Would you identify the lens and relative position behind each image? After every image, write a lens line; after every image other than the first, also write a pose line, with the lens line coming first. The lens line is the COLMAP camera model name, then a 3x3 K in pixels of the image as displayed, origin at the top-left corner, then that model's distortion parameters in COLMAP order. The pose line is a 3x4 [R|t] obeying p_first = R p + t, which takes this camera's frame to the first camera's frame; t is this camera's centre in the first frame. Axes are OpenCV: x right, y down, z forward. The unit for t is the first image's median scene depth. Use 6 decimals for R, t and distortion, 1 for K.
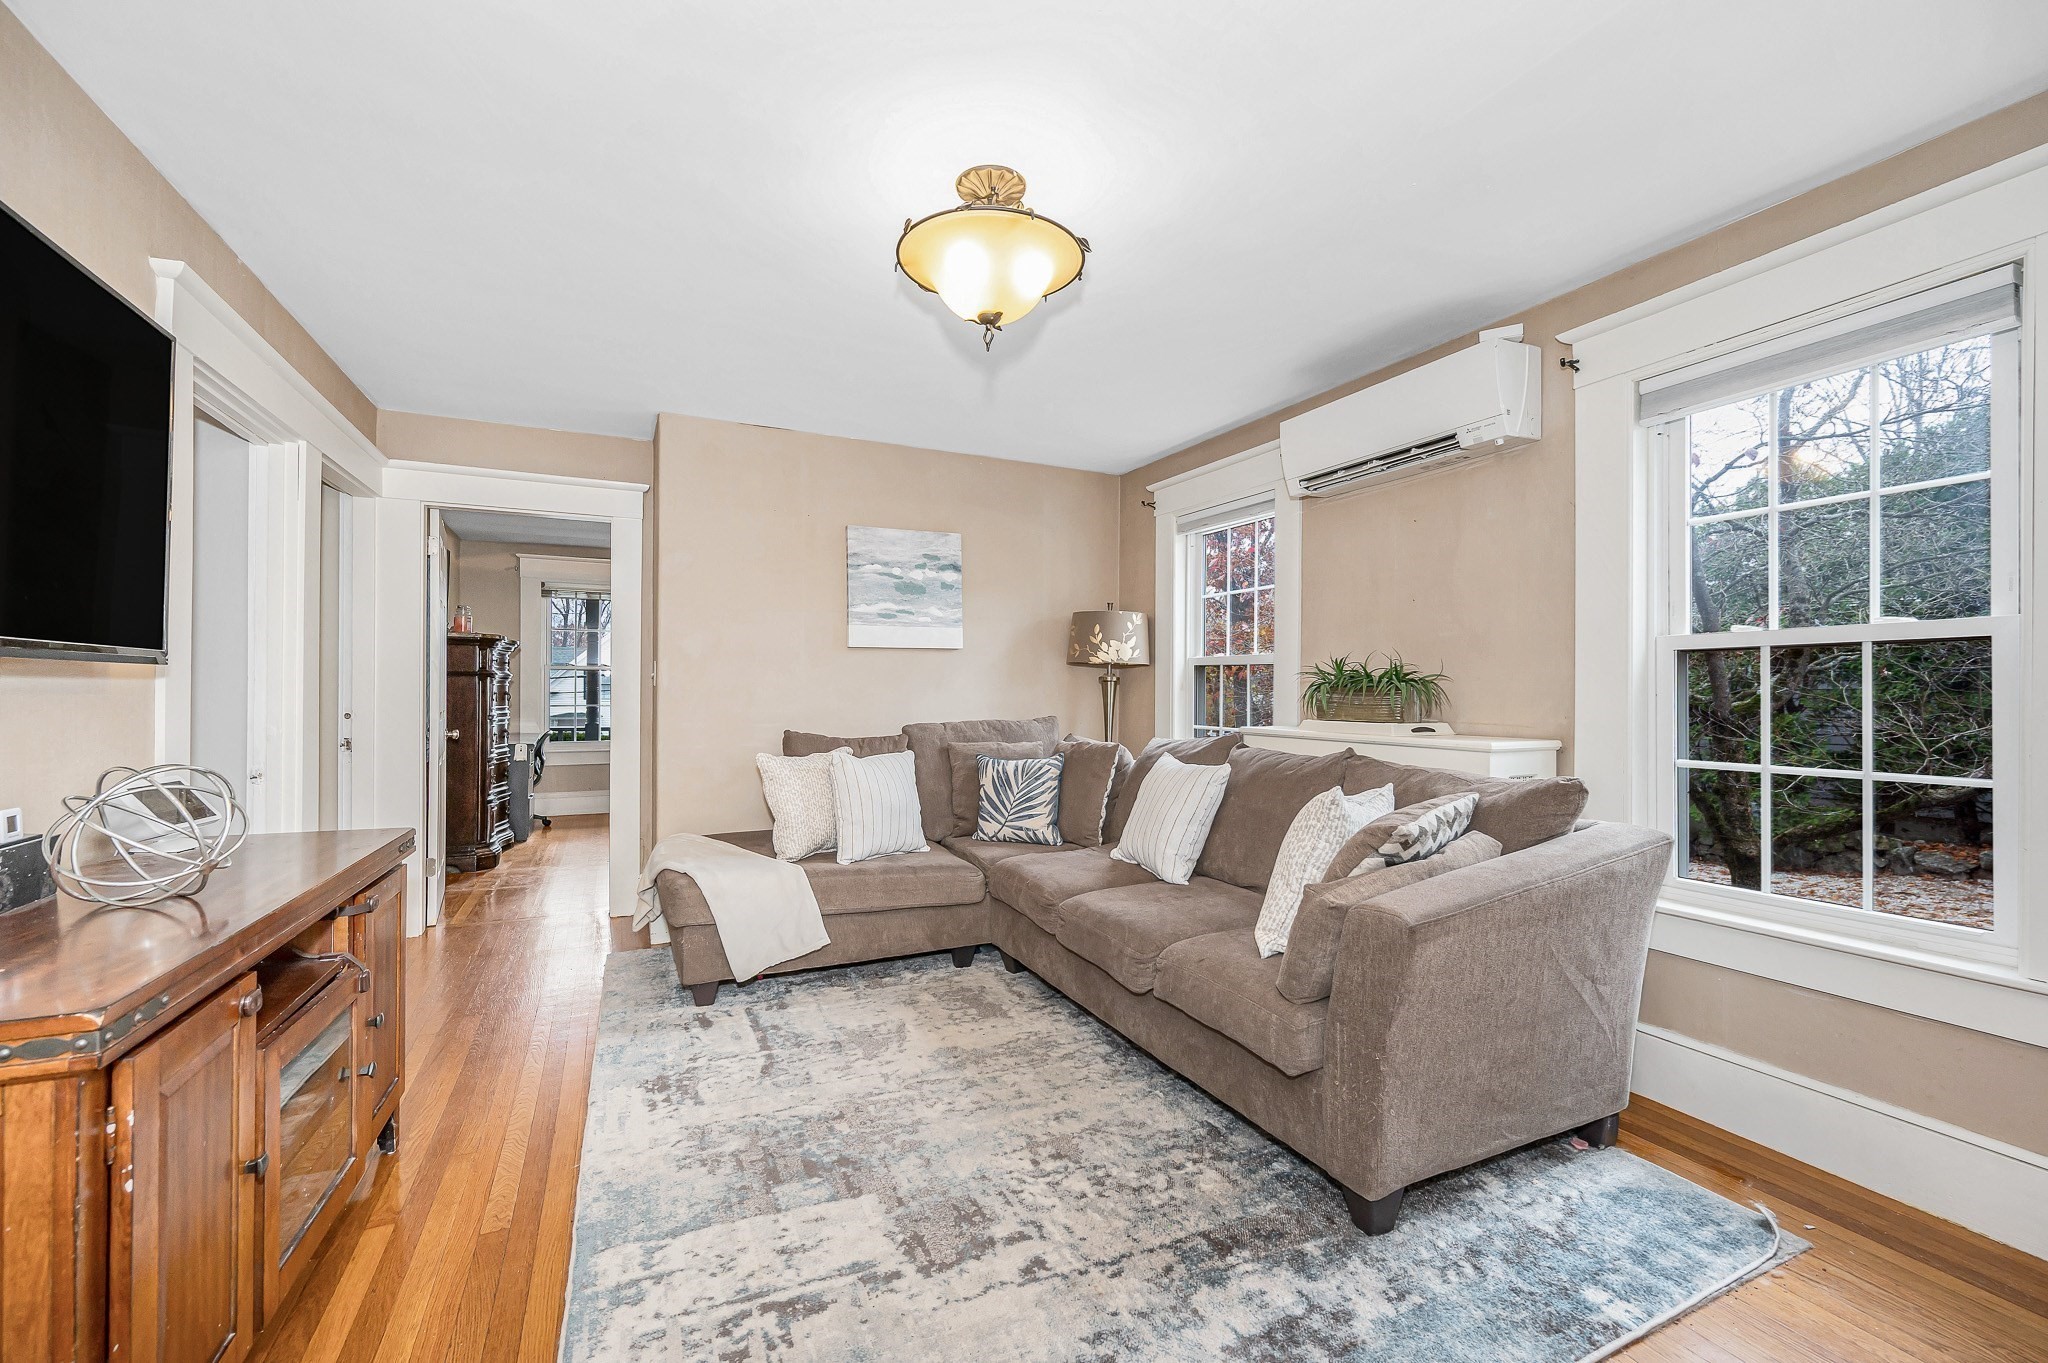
lens RADIAL K [[826.6, 0, 1015.7], [0, 826.6, 688.0], [0, 0, 1]] dist [-0.002949, 0.000064]
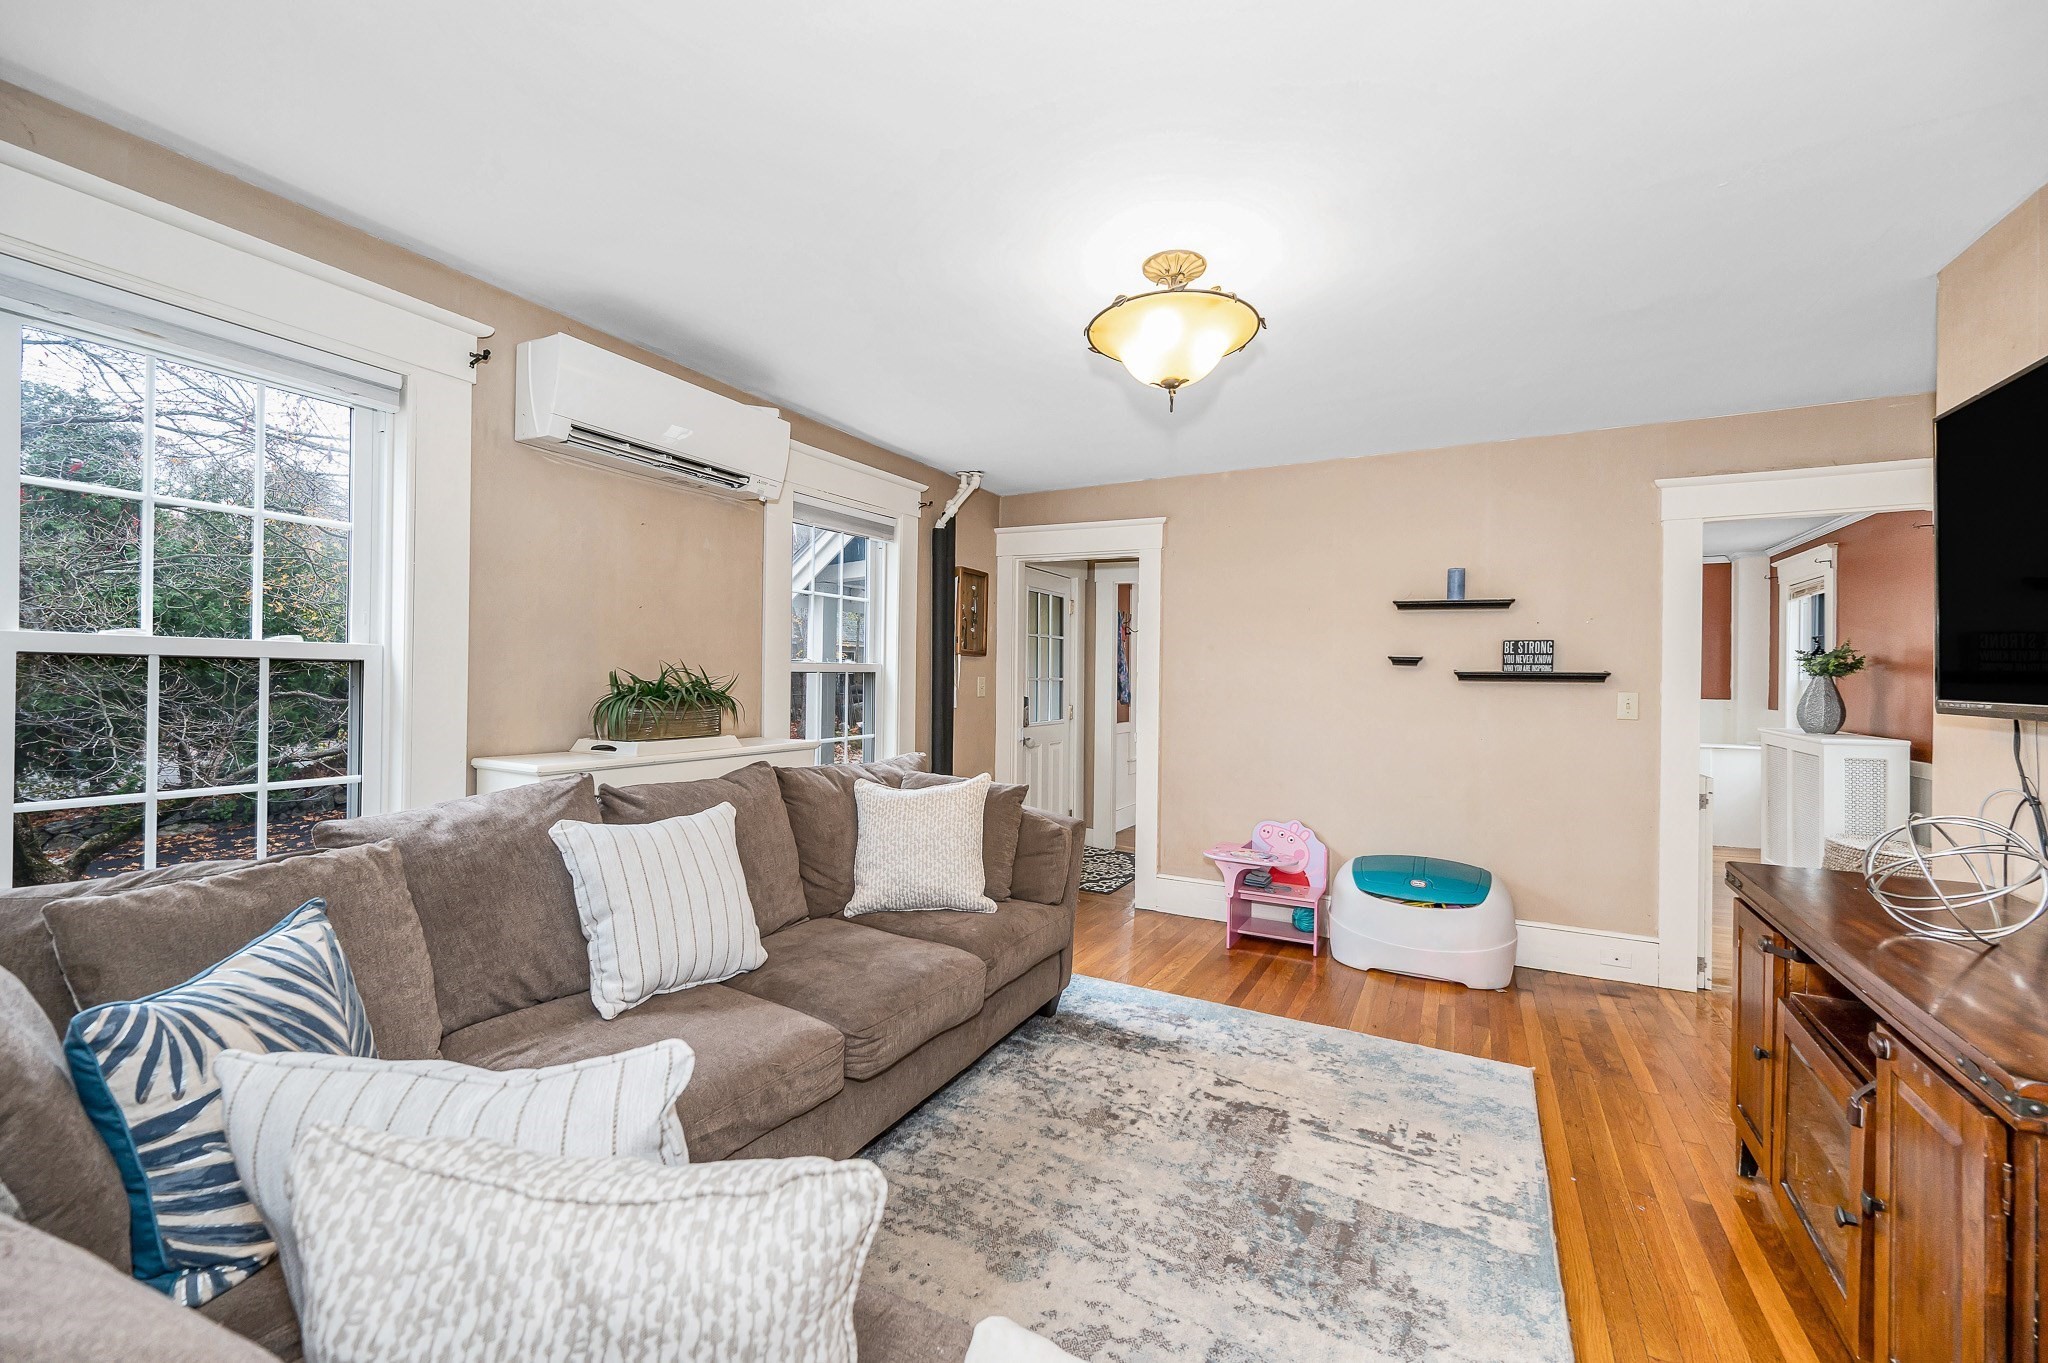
lens RADIAL K [[826.6, 0, 1014.4], [0, 826.6, 678.1], [0, 0, 1]] dist [-0.002949, 0.000064]
pose [[-0.590743, -0.007914, 0.806821, -0.861123], [-0.013360, 0.999911, 0.000025, -0.049830], [-0.806749, -0.010764, -0.590796, 1.944217]]
